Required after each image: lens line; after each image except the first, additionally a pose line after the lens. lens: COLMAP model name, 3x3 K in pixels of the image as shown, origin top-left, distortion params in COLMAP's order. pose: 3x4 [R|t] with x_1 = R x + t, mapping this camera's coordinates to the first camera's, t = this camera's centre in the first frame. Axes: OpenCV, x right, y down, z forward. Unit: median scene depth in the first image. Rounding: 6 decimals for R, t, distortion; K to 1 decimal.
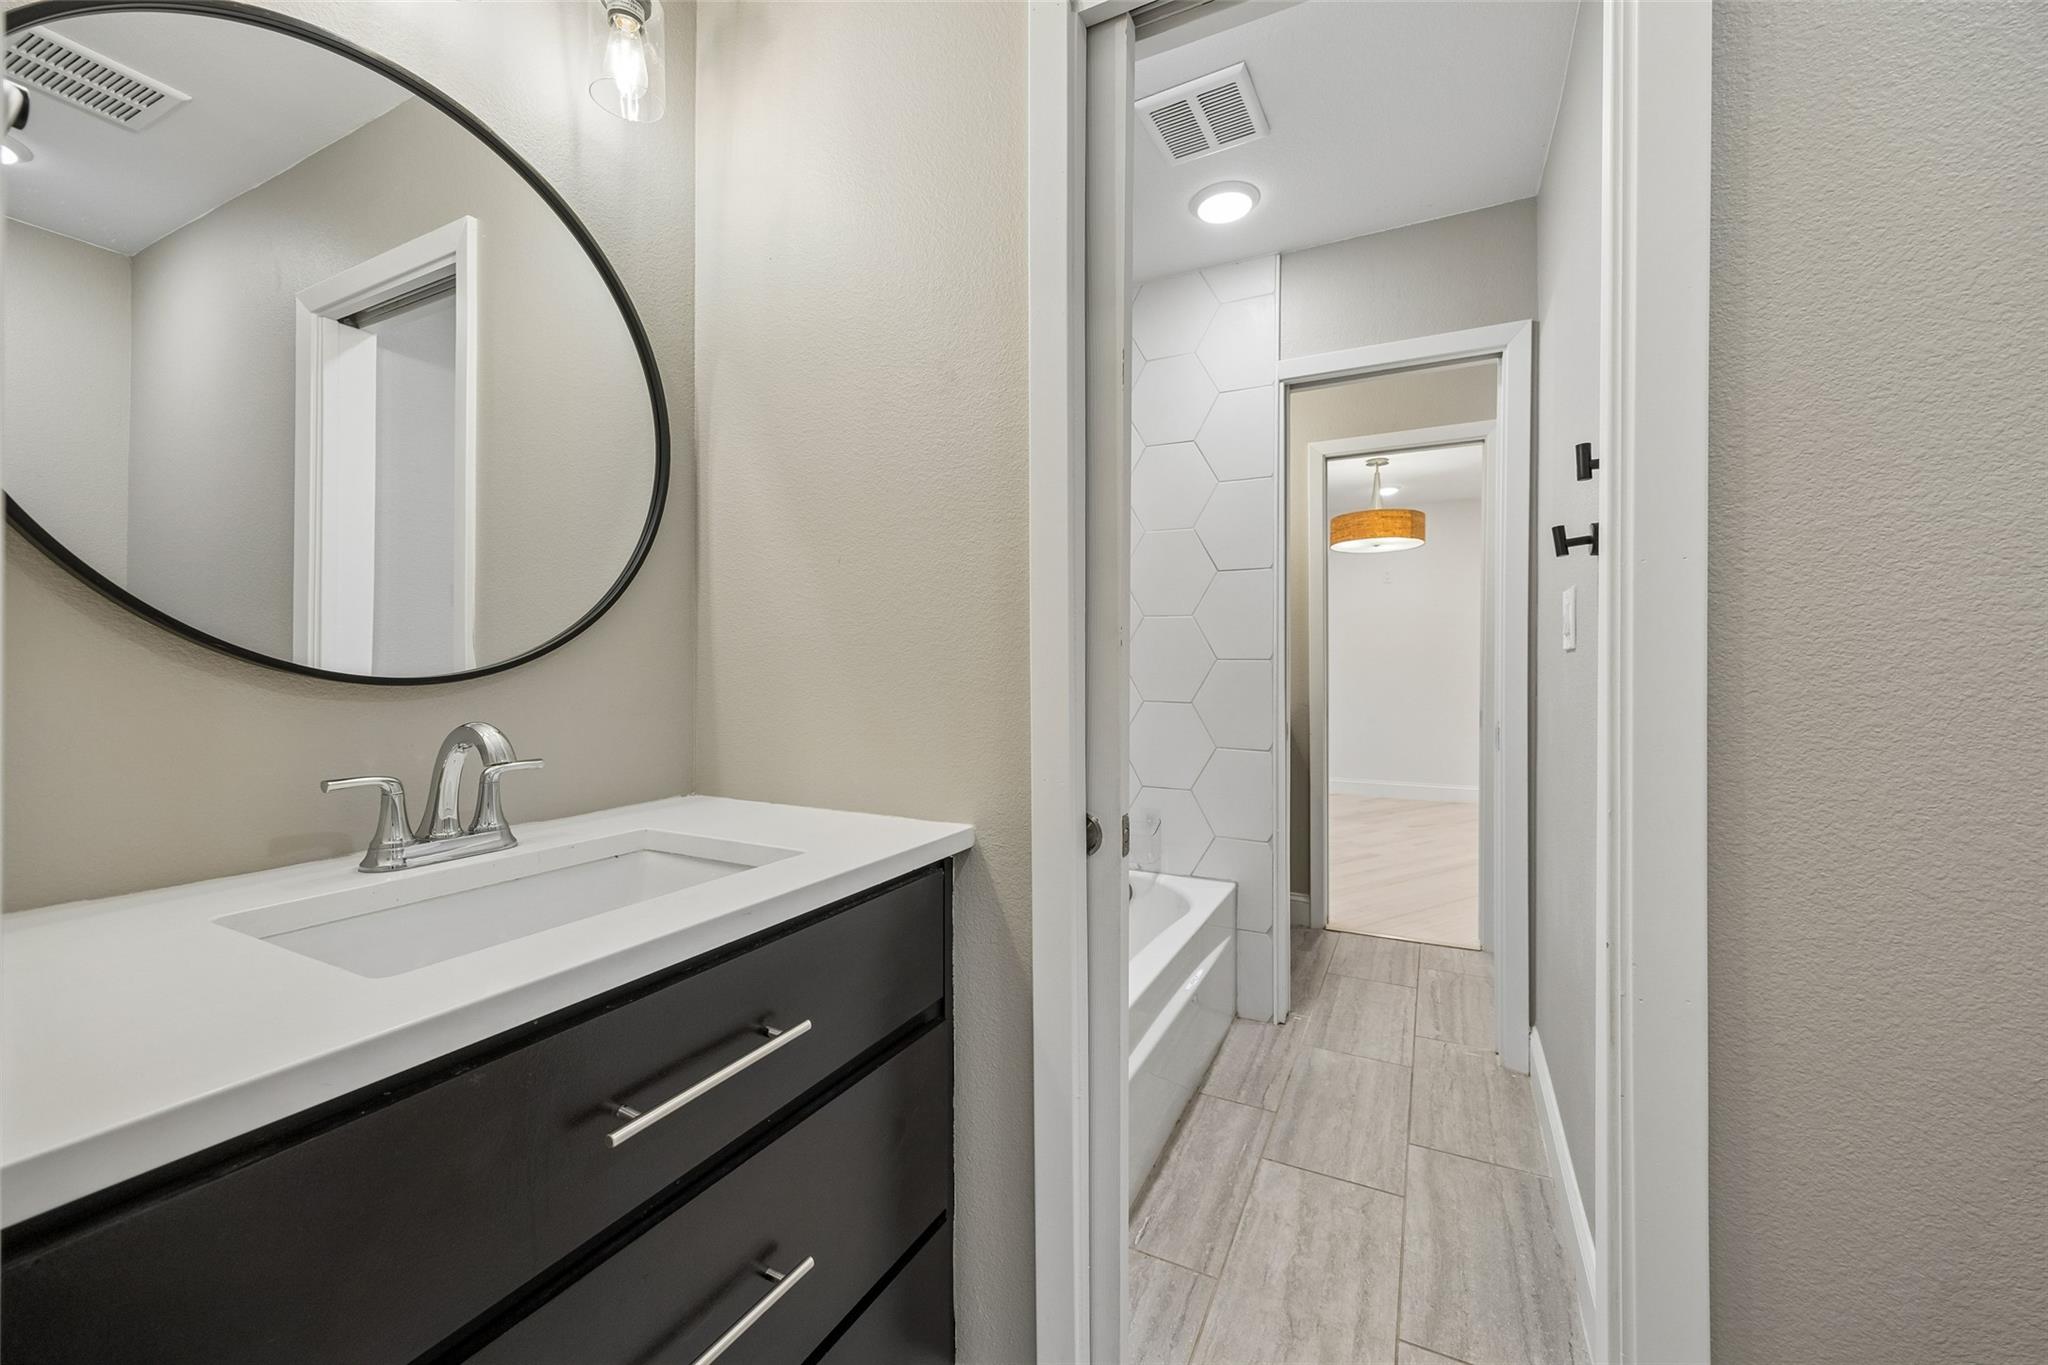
lens RADIAL K [[788.1, 0, 1017.8], [0, 788.1, 669.5], [0, 0, 1]] dist [-0.002126, -0.000135]
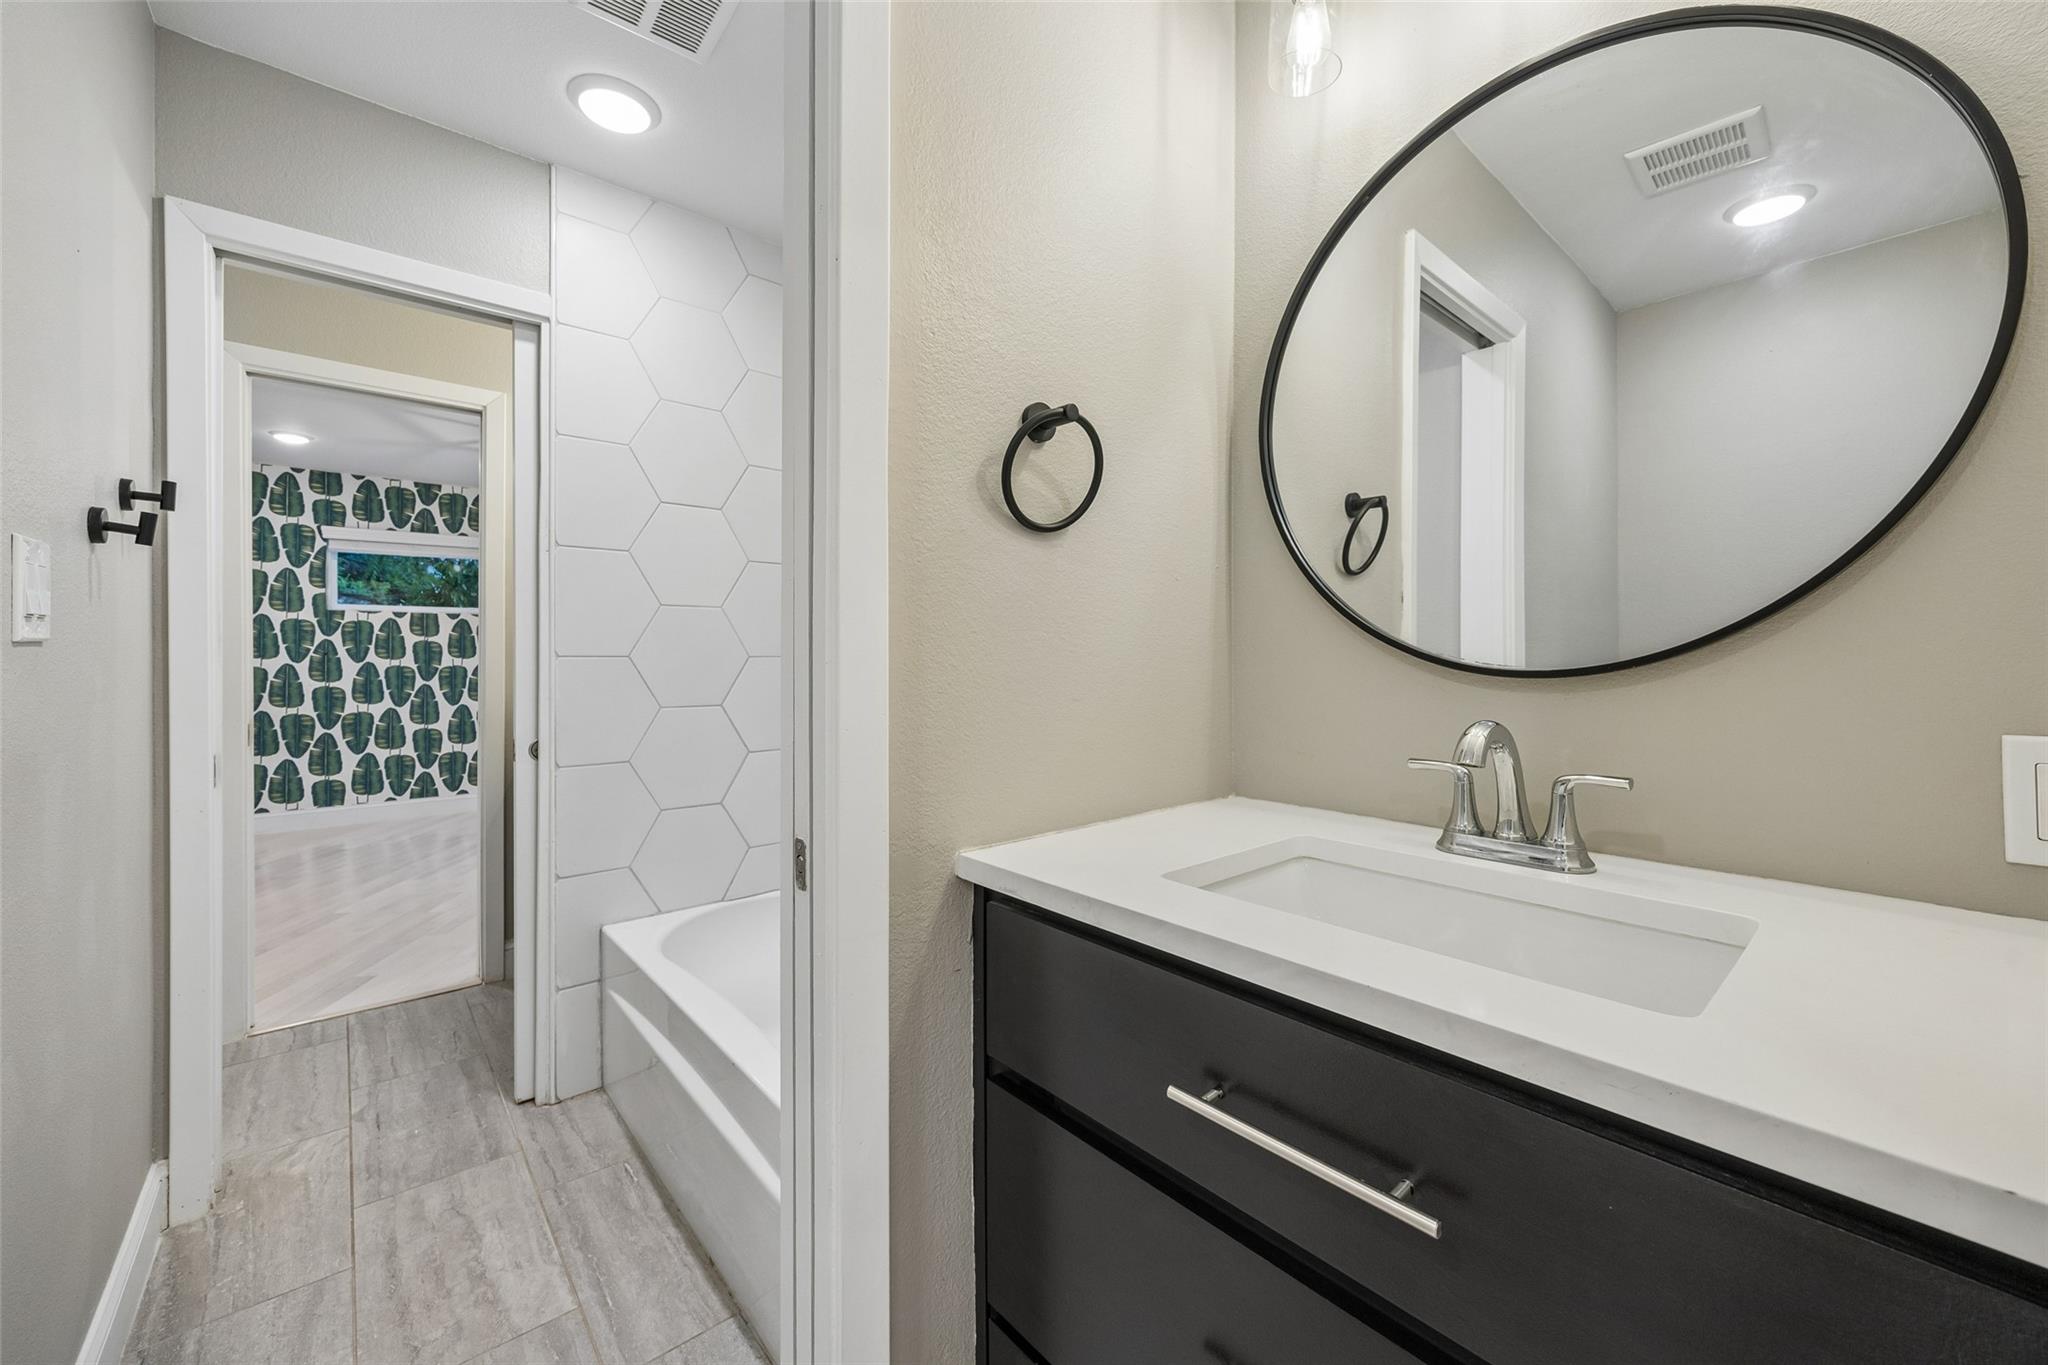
lens RADIAL K [[788.1, 0, 1012.2], [0, 788.1, 675.1], [0, 0, 1]] dist [-0.002126, -0.000135]
pose [[-0.375943, 0.005764, -0.926625, 0.807006], [-0.005453, 0.999950, 0.008432, 0.012350], [0.926627, 0.008223, -0.375892, 1.586342]]
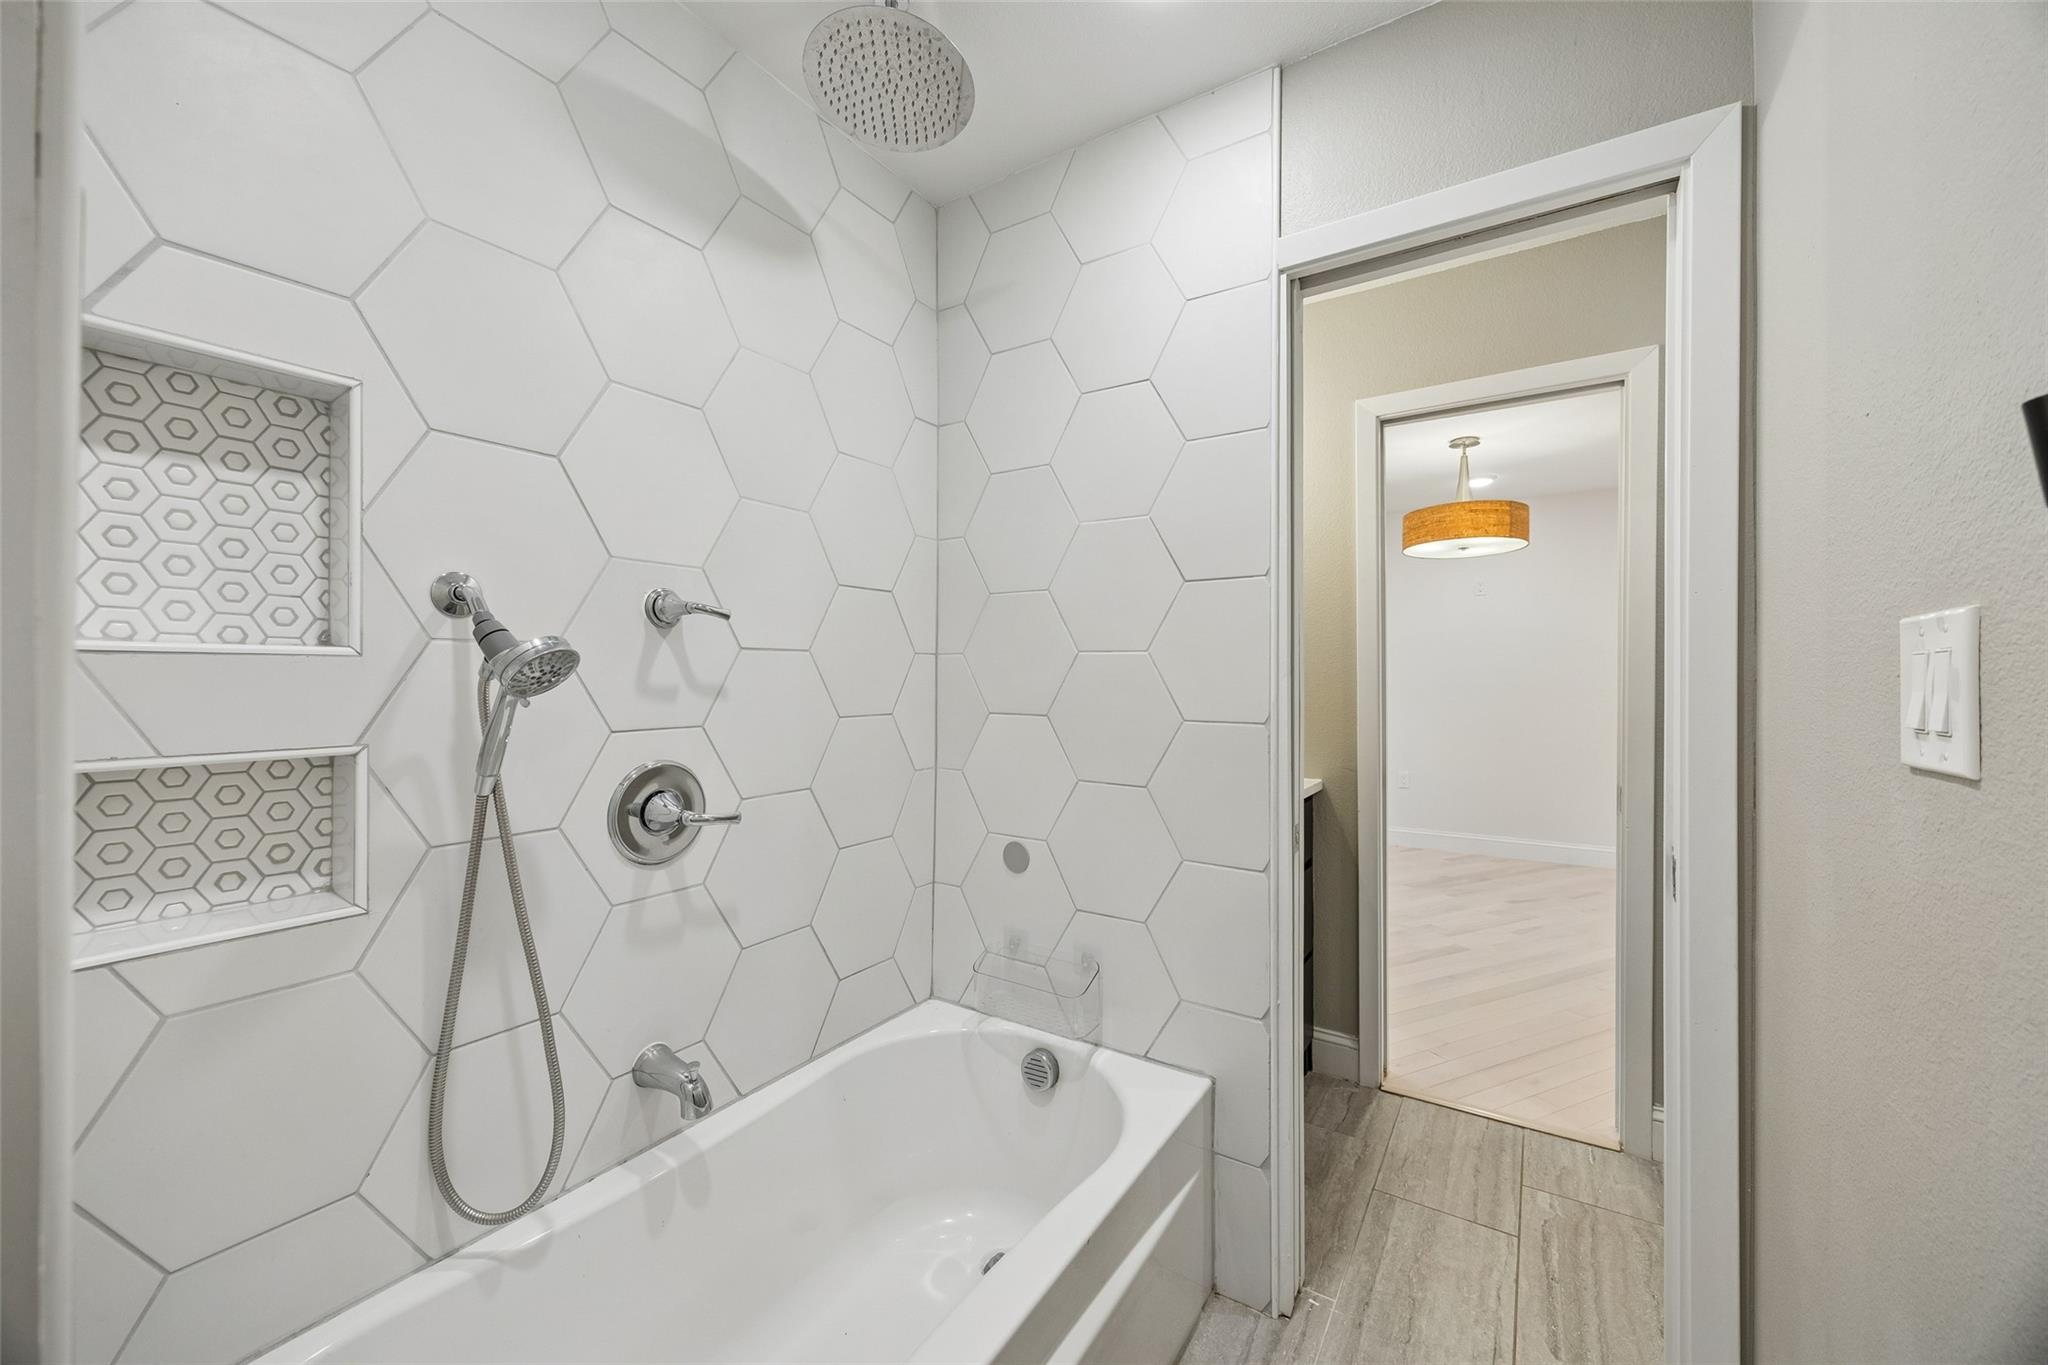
lens RADIAL K [[788.1, 0, 1015.8], [0, 788.1, 679.5], [0, 0, 1]] dist [-0.002126, -0.000135]
pose [[0.995048, 0.000985, -0.099390, 0.178791], [-0.001706, 0.999973, -0.007165, -0.040726], [0.099380, 0.007300, 0.995023, 0.350121]]
